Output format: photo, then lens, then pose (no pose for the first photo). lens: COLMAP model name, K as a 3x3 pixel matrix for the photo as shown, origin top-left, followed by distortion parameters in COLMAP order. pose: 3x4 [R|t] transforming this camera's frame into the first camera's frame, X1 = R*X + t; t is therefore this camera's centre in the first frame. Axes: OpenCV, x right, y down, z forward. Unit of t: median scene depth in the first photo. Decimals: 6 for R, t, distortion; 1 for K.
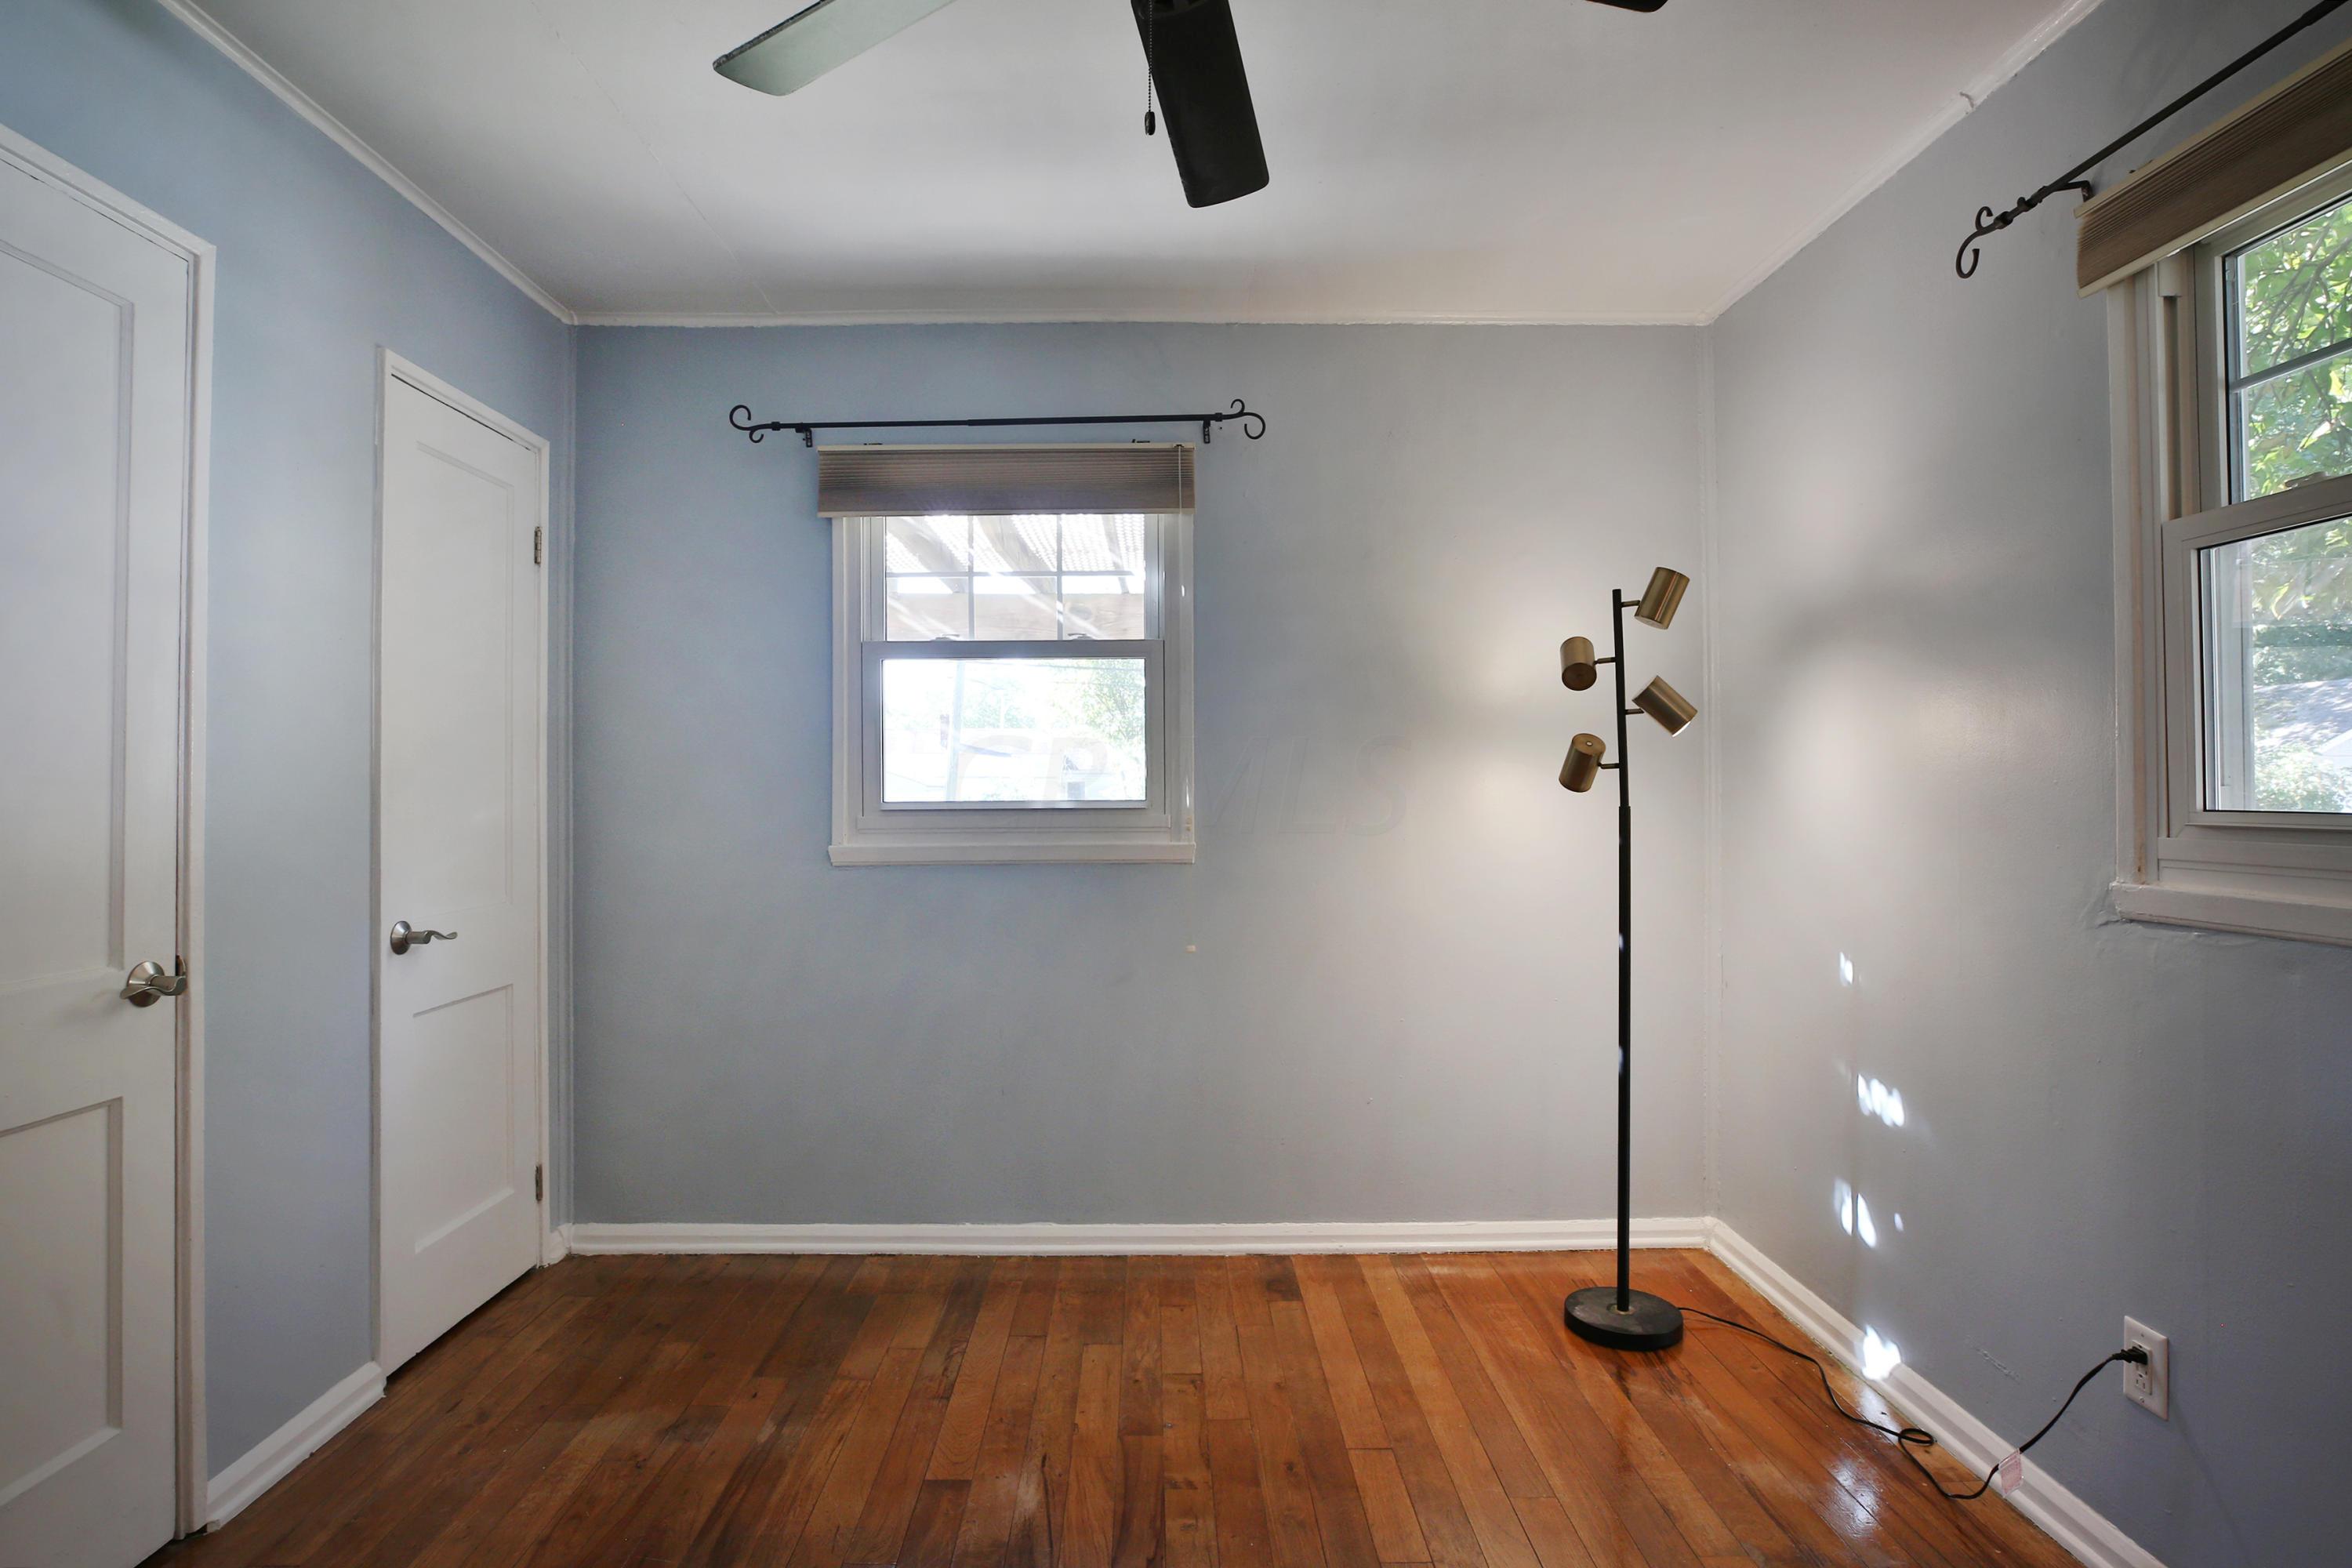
lens RADIAL K [[1212.2, 0, 1162.1], [0, 1212.2, 776.2], [0, 0, 1]] dist [-0.042598, 0.015393]
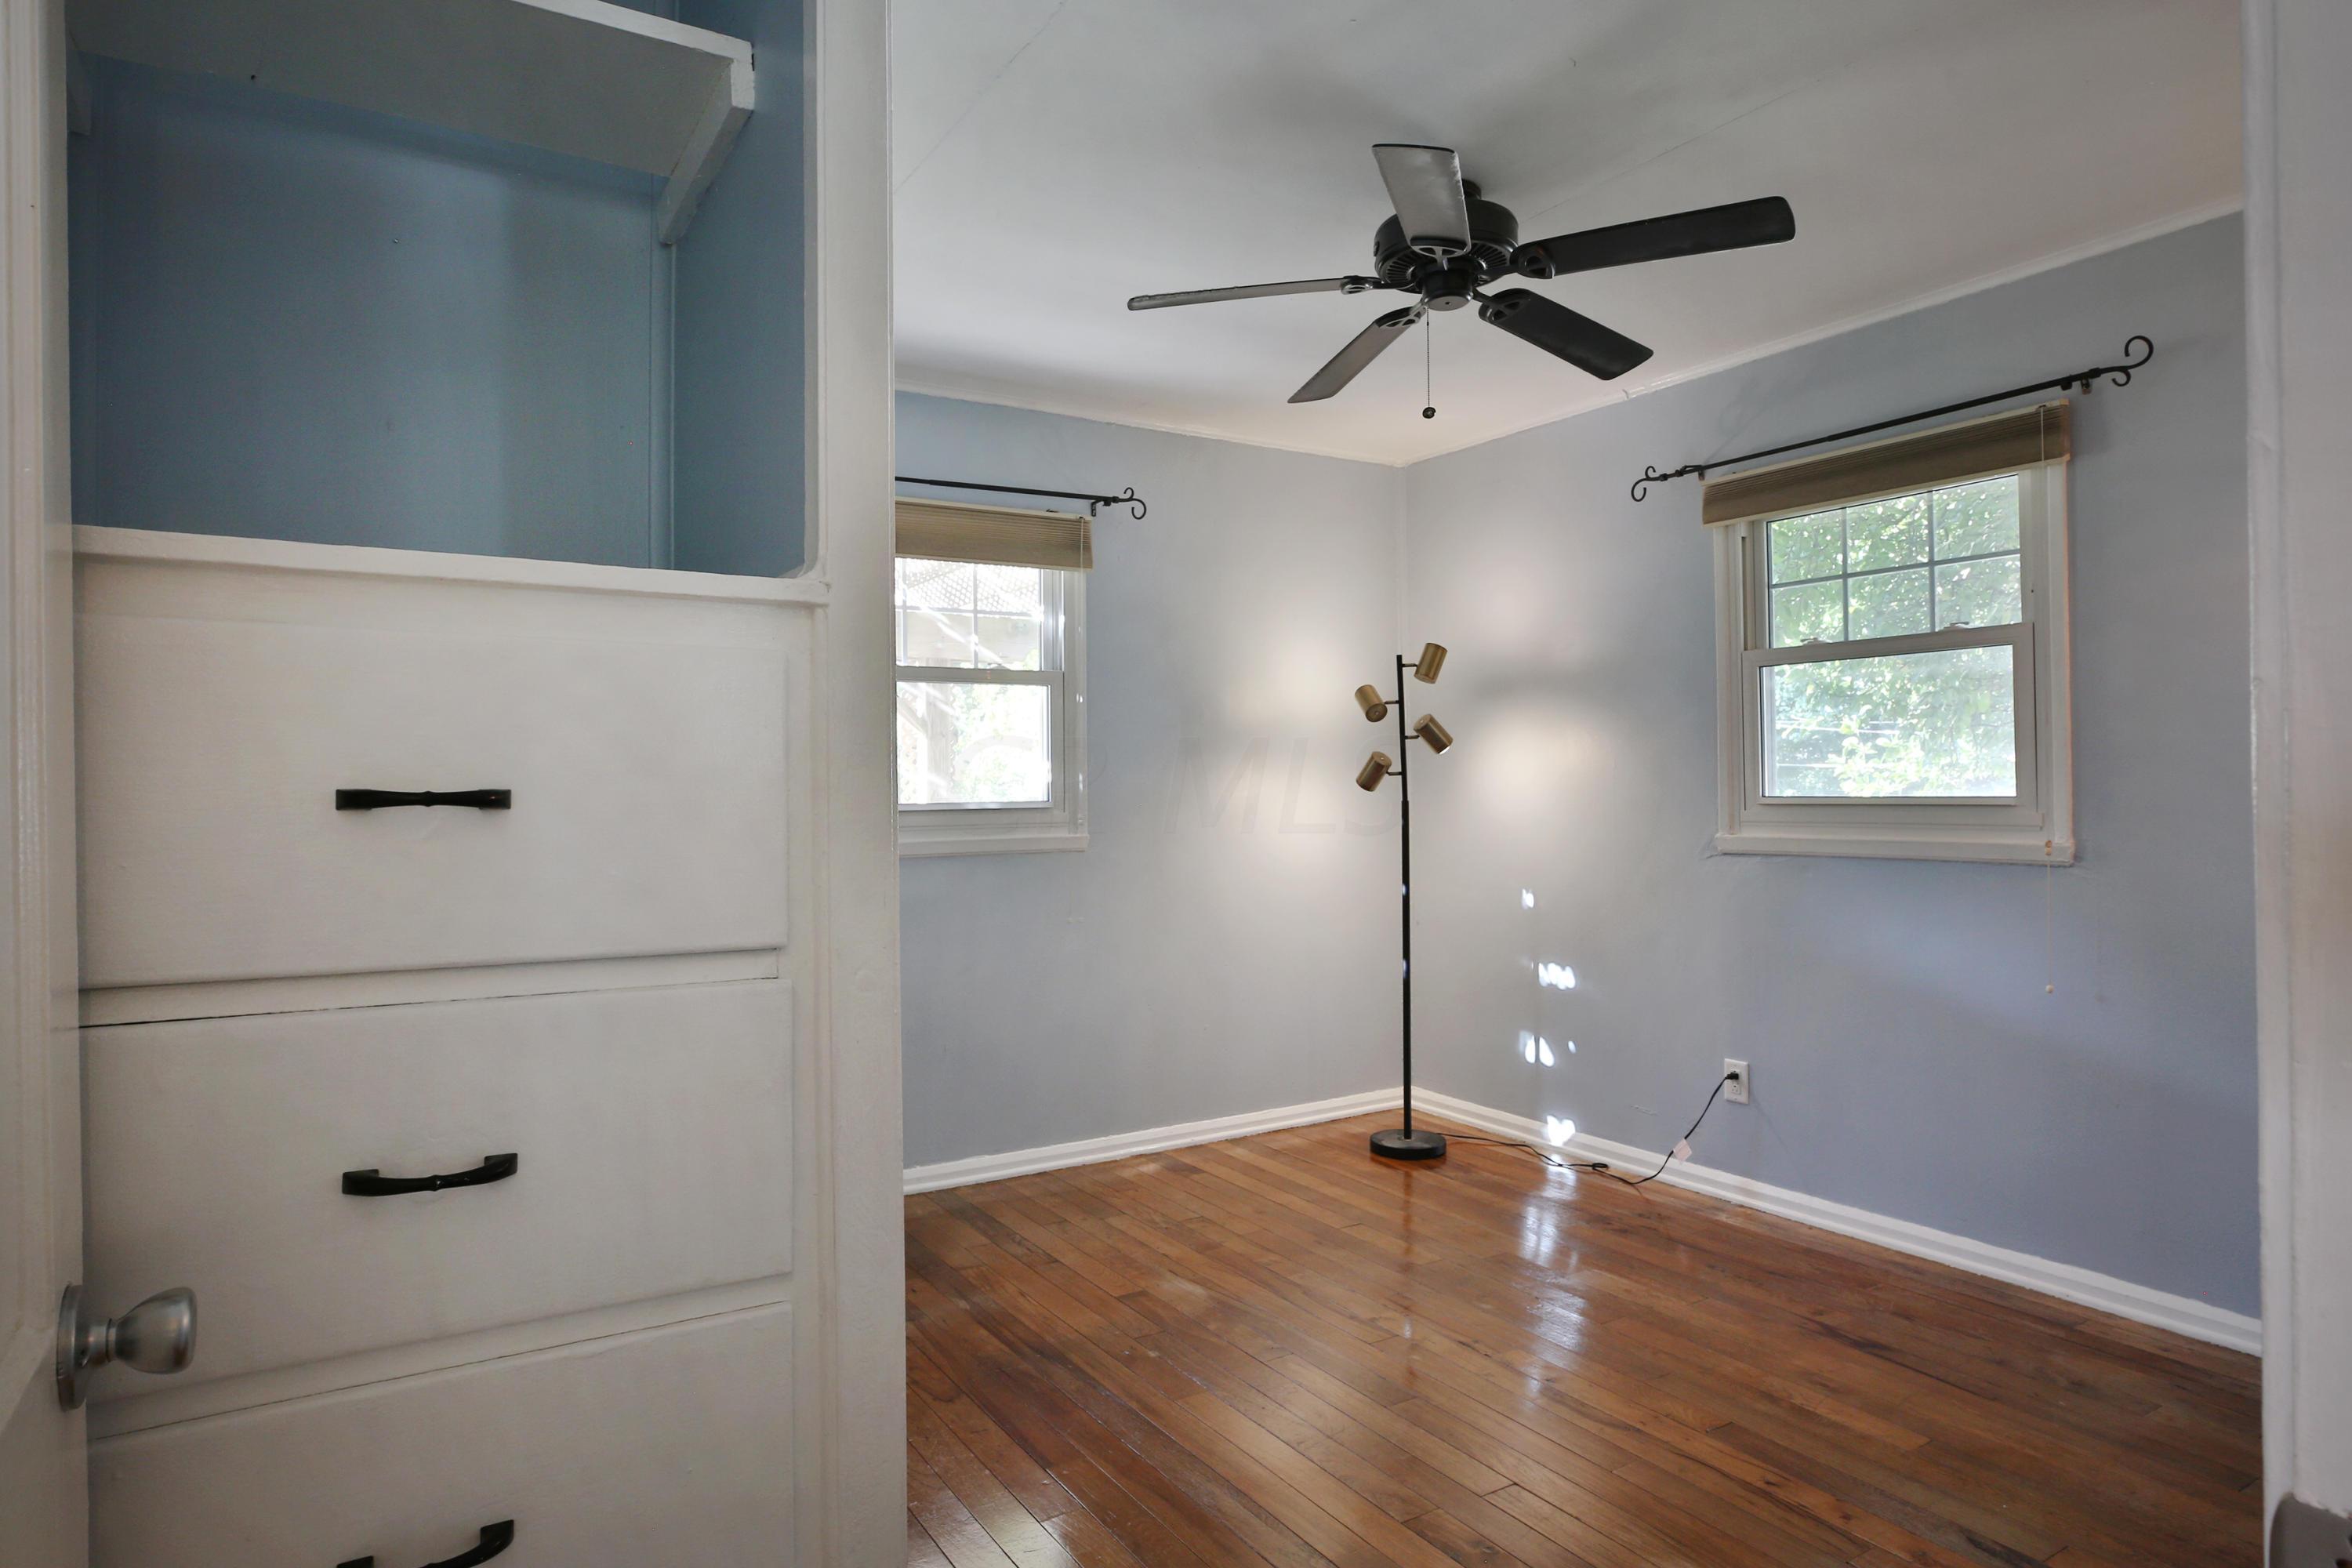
lens RADIAL K [[1305.0, 0, 1176.0], [0, 1305.0, 784.0], [0, 0, 1]] dist [-0.000797, -0.000077]
pose [[0.855274, -0.007082, 0.518127, -0.701101], [0.004569, 0.999971, 0.006125, -0.006483], [-0.518156, -0.002871, 0.855282, -0.241776]]
